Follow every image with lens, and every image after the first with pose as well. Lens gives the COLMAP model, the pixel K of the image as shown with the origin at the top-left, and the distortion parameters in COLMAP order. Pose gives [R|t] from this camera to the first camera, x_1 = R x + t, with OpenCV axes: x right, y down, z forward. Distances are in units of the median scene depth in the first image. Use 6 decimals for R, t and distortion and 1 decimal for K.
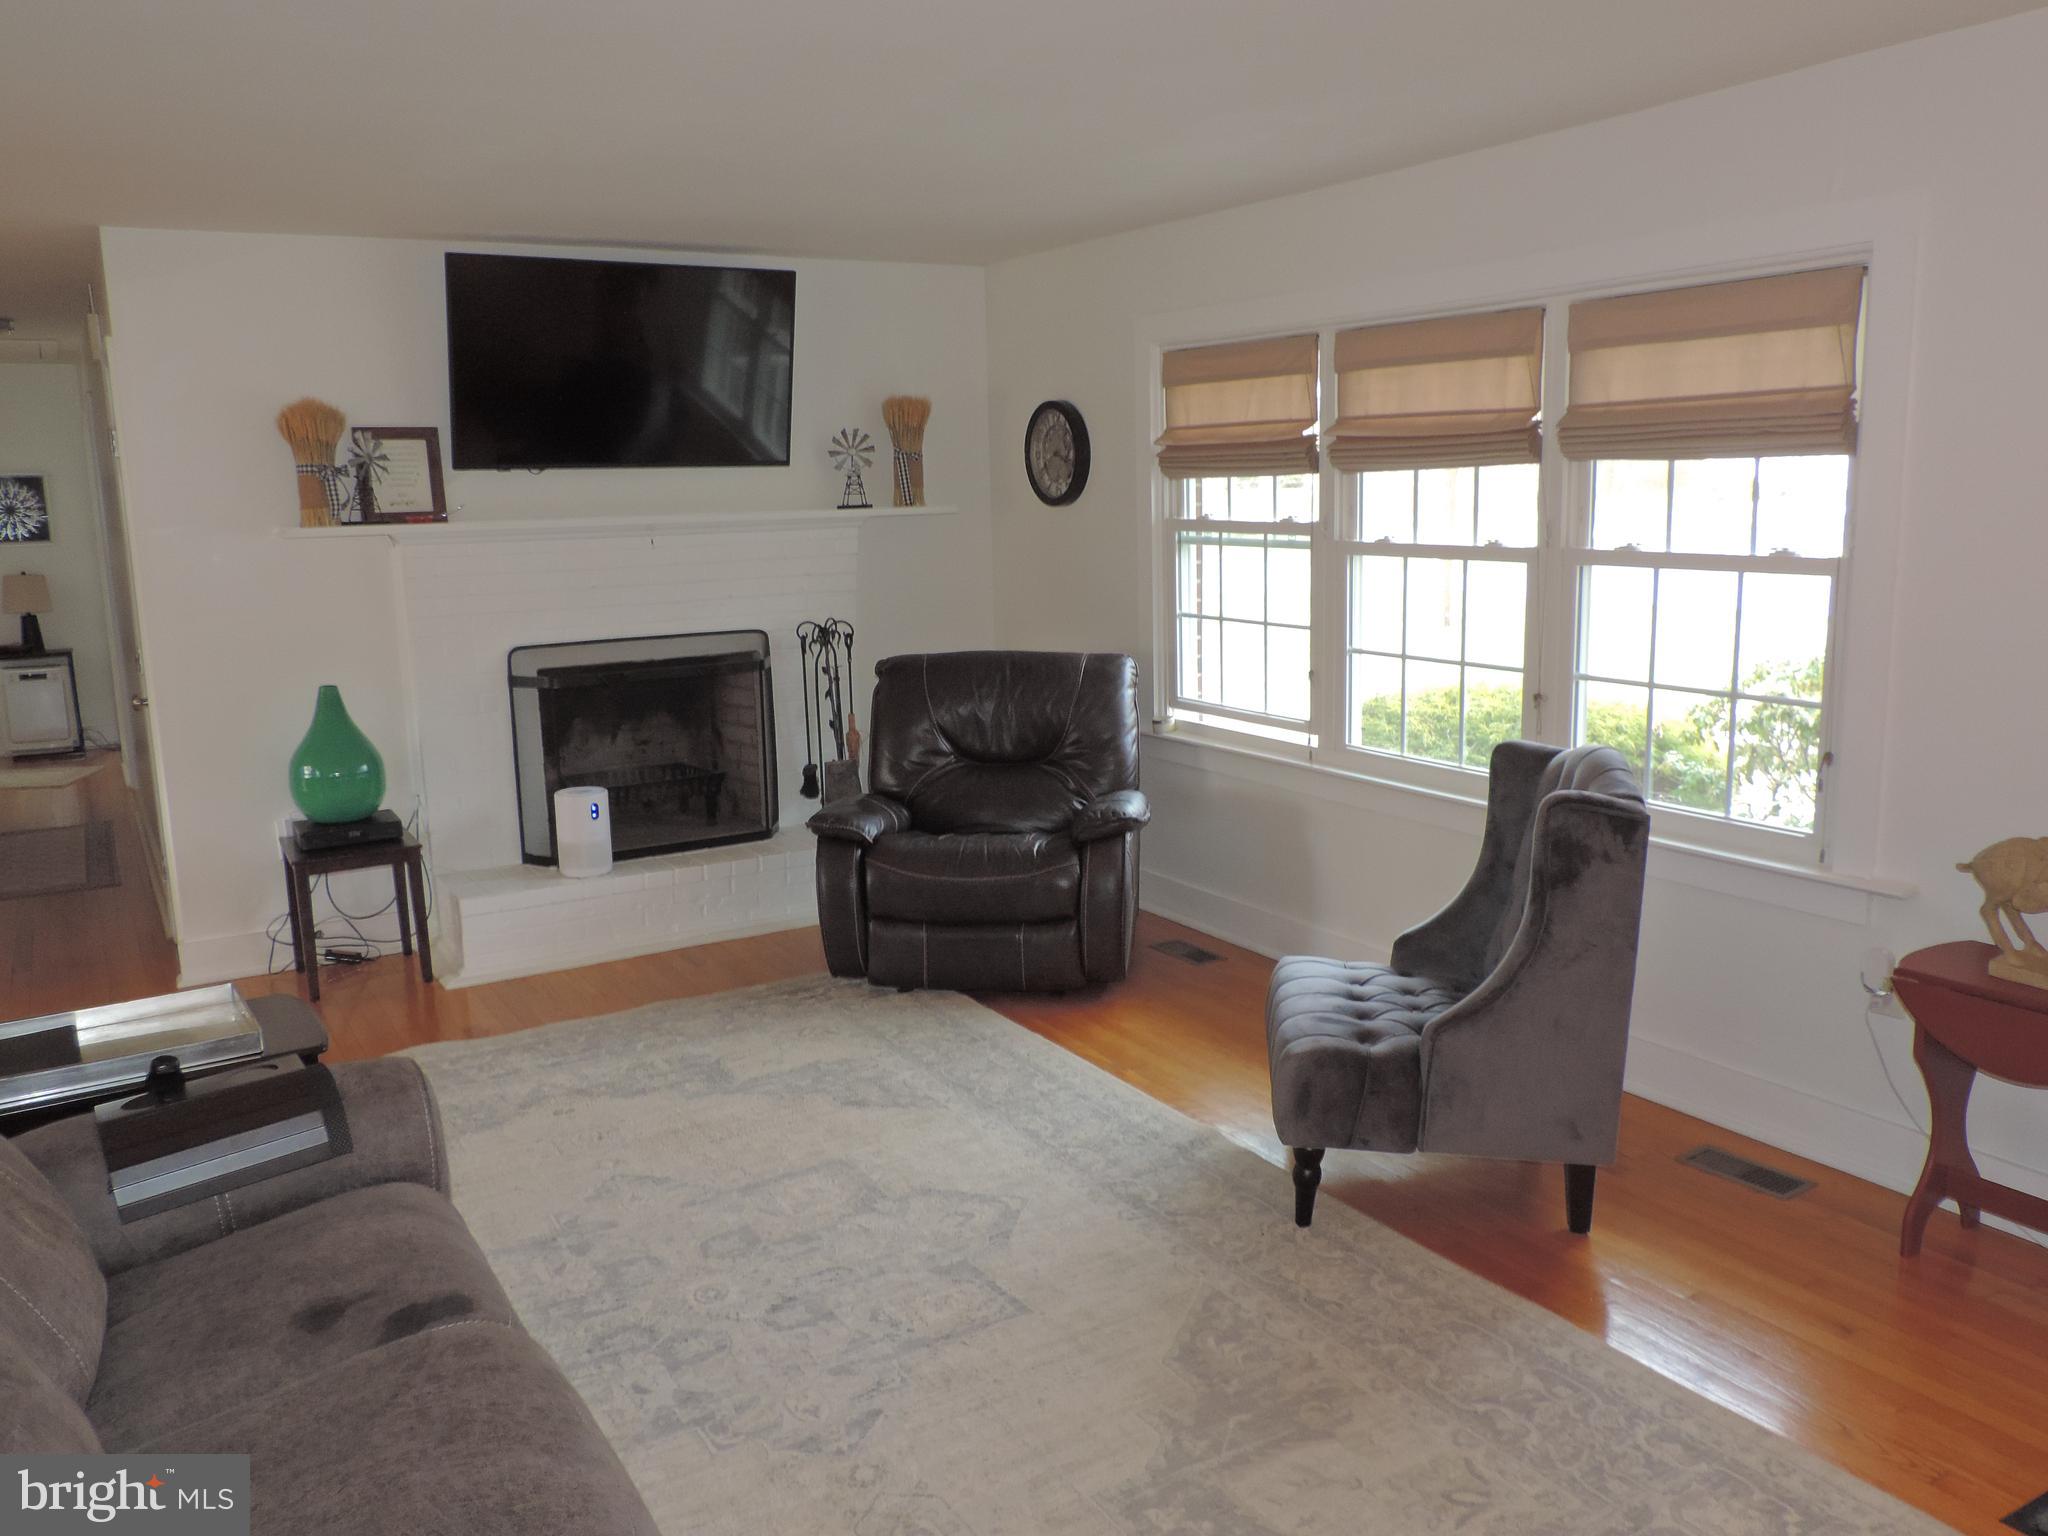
lens RADIAL K [[1603.1, 0, 1030.1], [0, 1603.1, 771.0], [0, 0, 1]] dist [-0.033743, 0.008400]
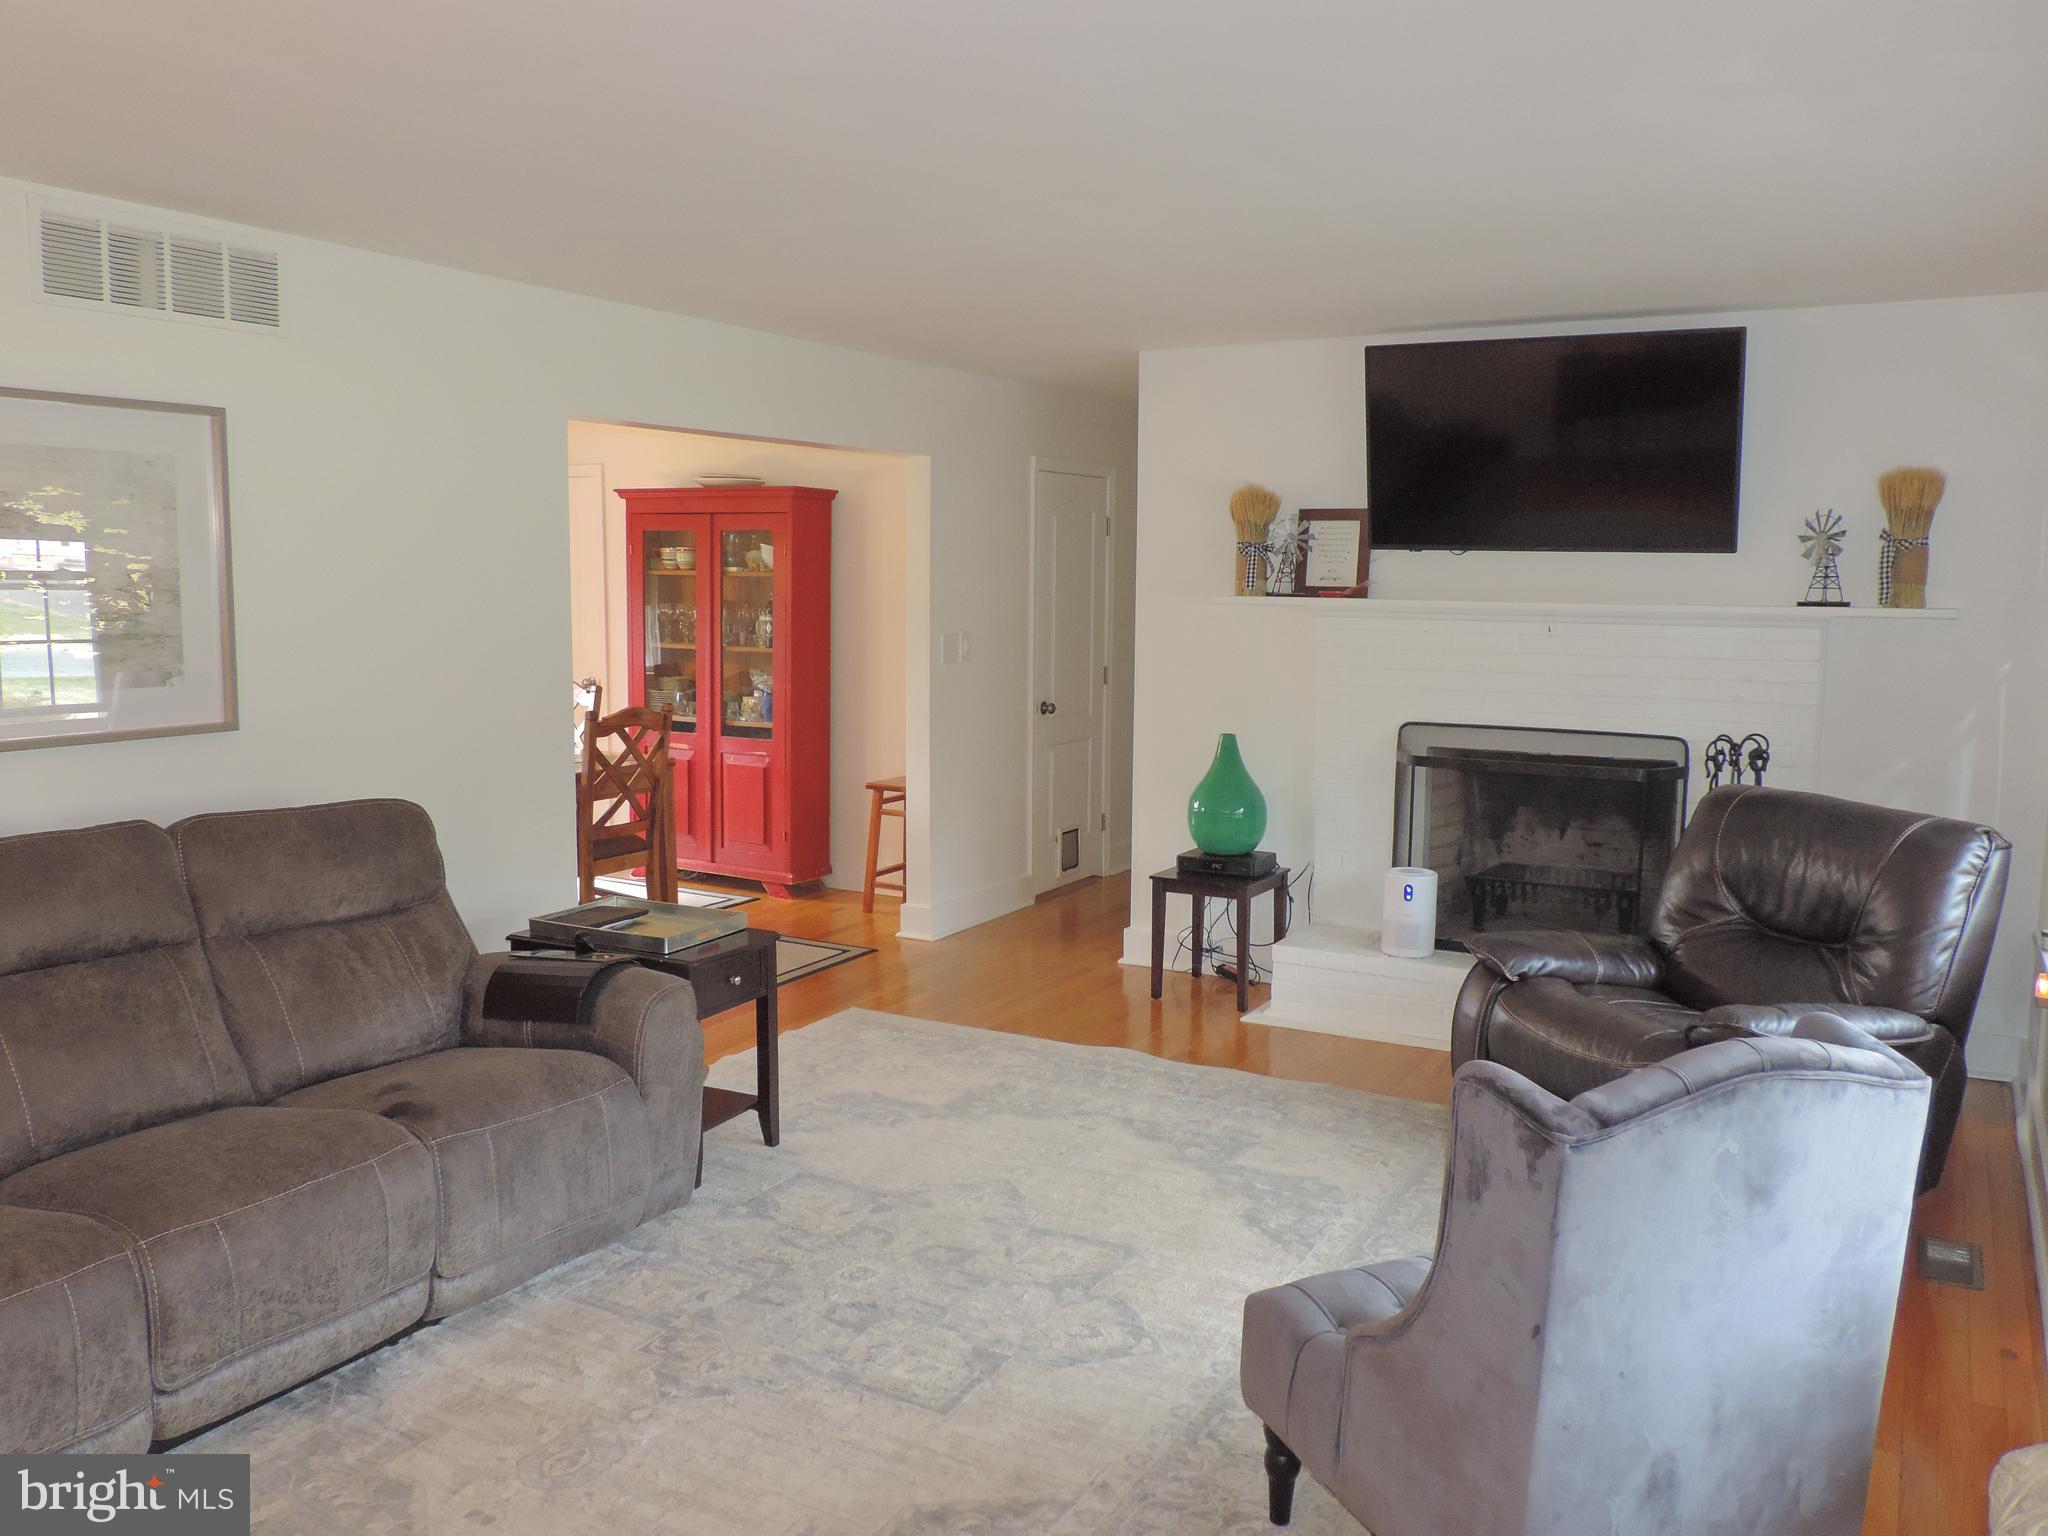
lens RADIAL K [[1603.1, 0, 1012.0], [0, 1603.1, 768.8], [0, 0, 1]] dist [-0.033743, 0.008400]
pose [[0.481665, 0.133143, -0.866182, 0.483076], [-0.175125, 0.983079, 0.053728, -0.063824], [0.858679, 0.125811, 0.496832, 0.300868]]
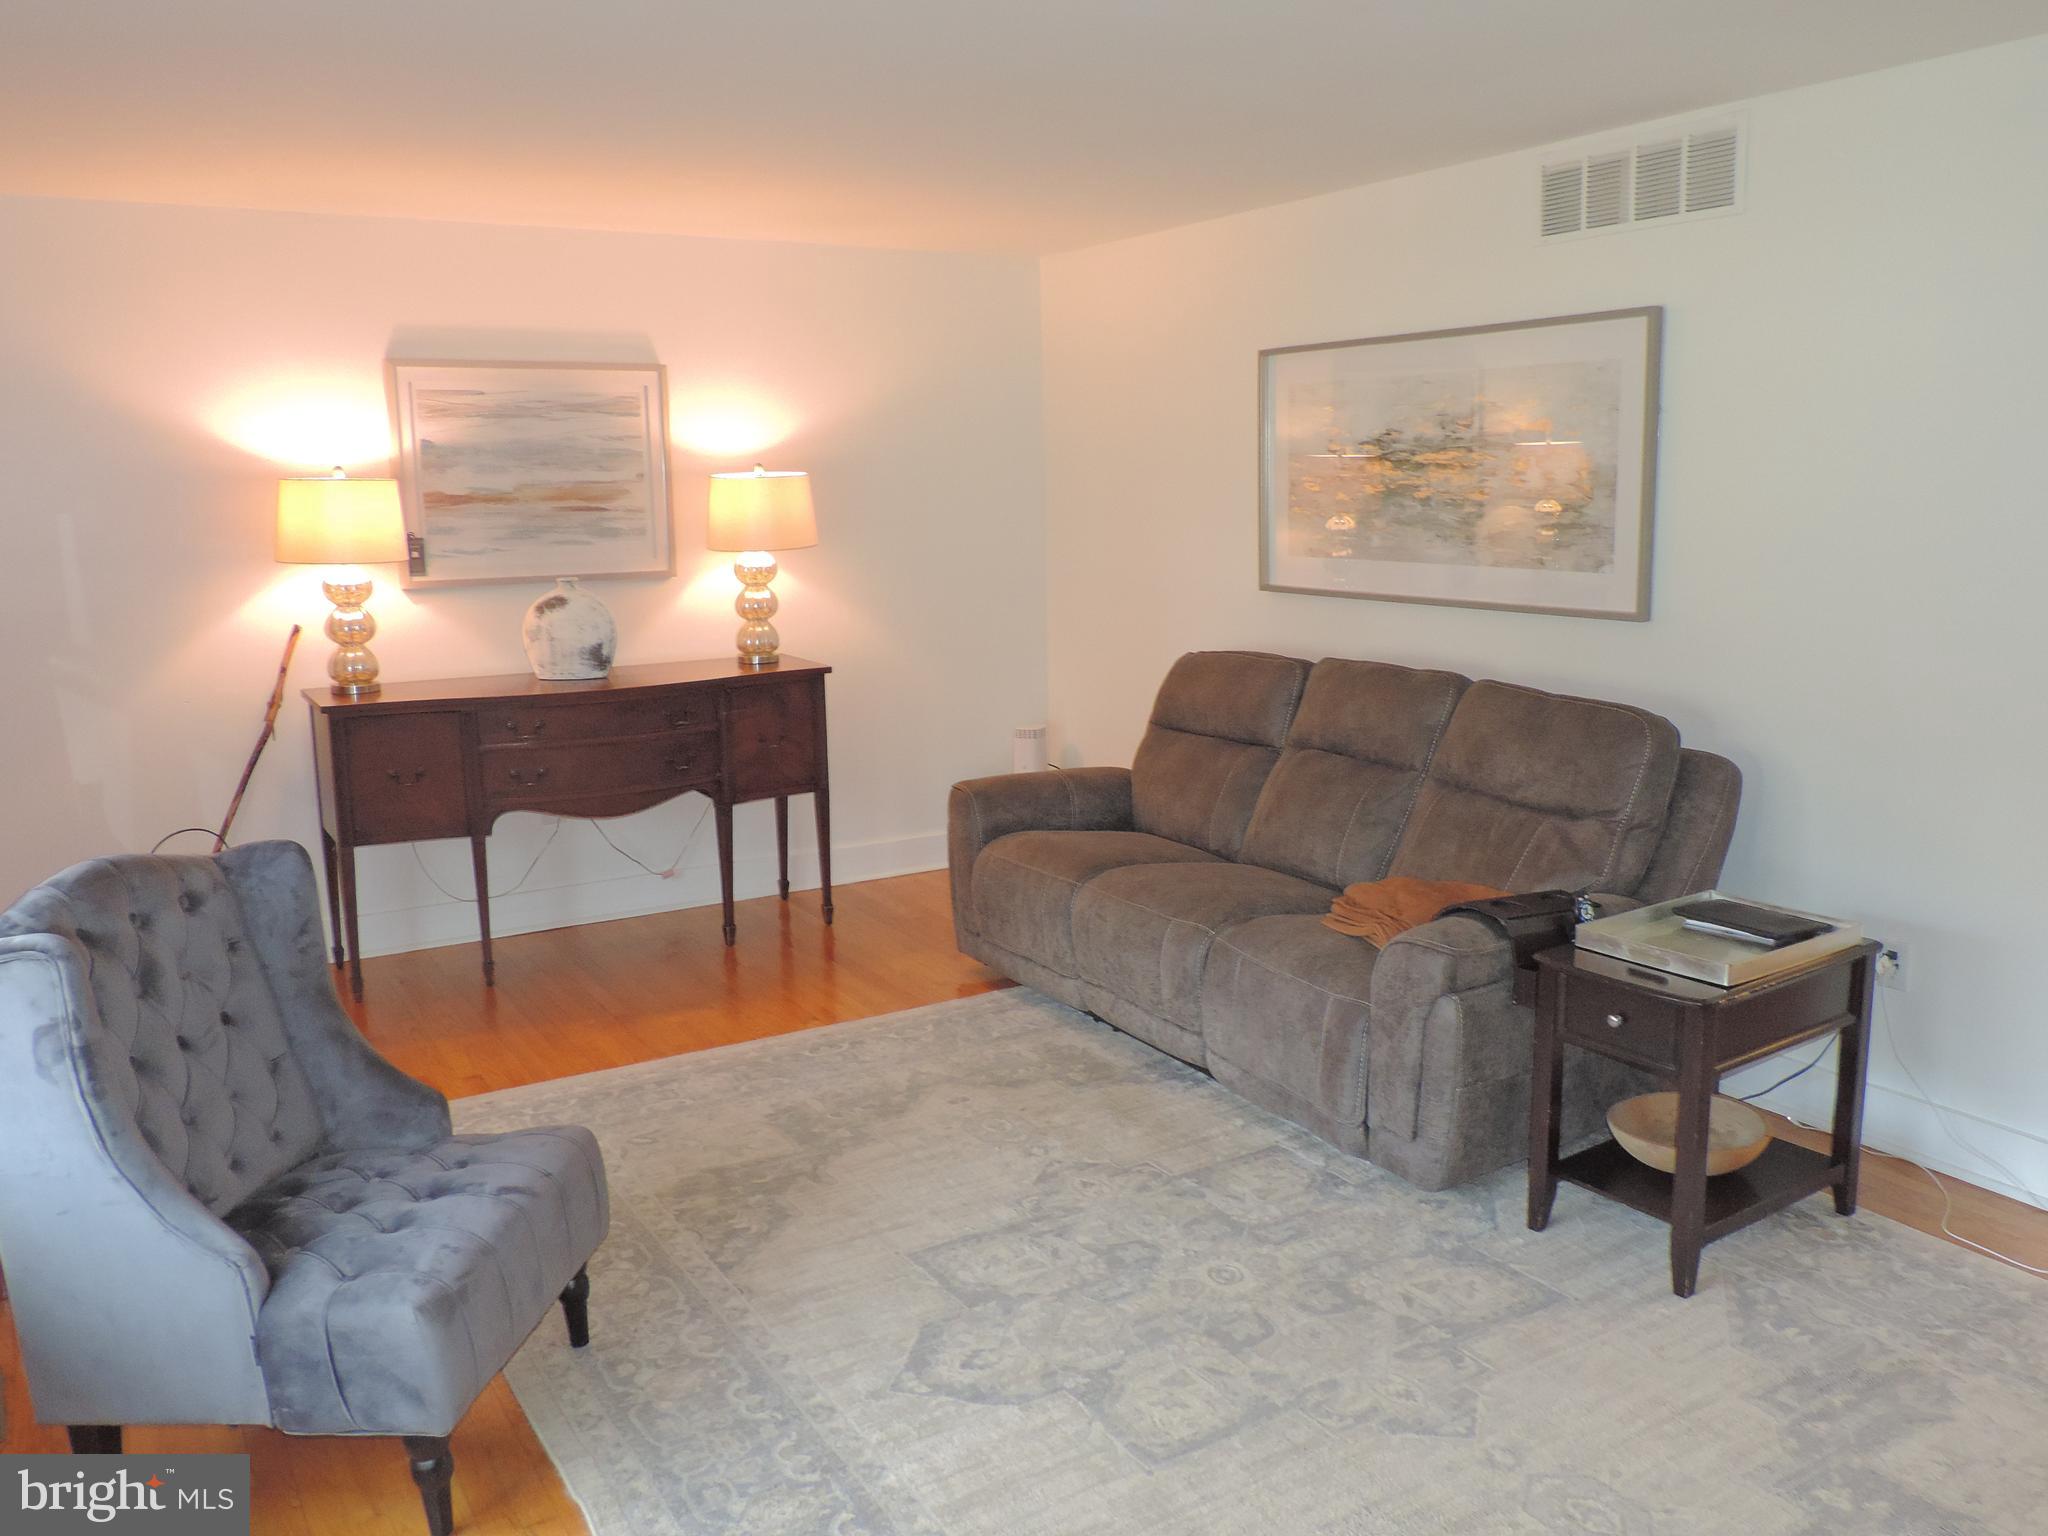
lens RADIAL K [[1603.1, 0, 1023.0], [0, 1603.1, 762.0], [0, 0, 1]] dist [-0.033743, 0.008400]
pose [[-0.999120, 0.041378, 0.006819, -0.057648], [0.041149, 0.935971, 0.349663, -0.200174], [0.008086, 0.349636, -0.936851, 1.122383]]
